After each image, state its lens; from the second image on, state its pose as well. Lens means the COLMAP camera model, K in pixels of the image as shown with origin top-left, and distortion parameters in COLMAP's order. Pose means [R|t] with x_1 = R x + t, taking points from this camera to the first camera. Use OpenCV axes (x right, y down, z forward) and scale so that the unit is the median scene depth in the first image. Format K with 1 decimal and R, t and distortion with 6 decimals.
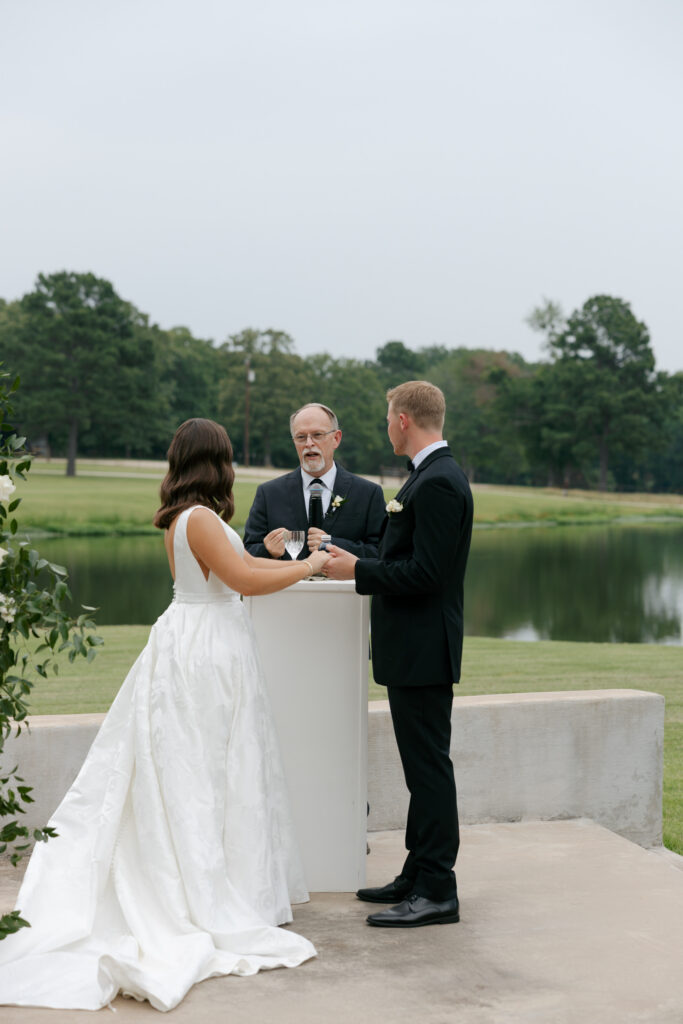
lens RADIAL K [[1975.3, 0, 342.2], [0, 1975.3, 509.2], [0, 0, 1]] dist [0.078446, 0.000000]
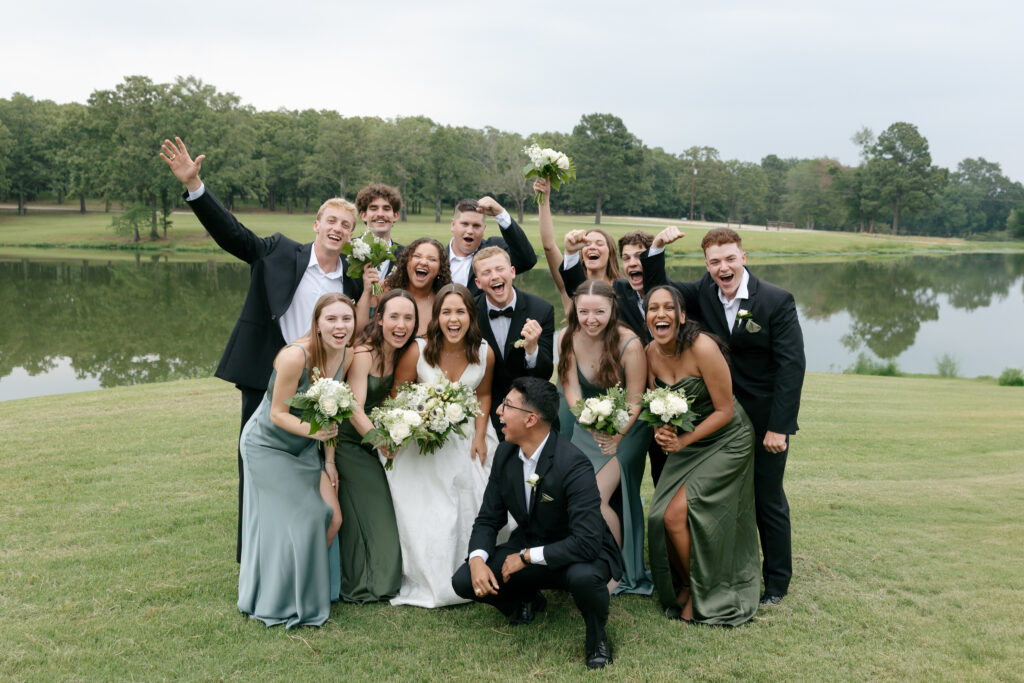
lens RADIAL K [[811.1, 0, 547.3], [0, 811.1, 320.1], [0, 0, 1]] dist [0.015556, 0.017476]
pose [[0.976923, 0.030269, -0.211434, -0.016681], [-0.010027, 0.995315, 0.096161, 0.000174], [0.213354, -0.091822, 0.972650, 0.213043]]
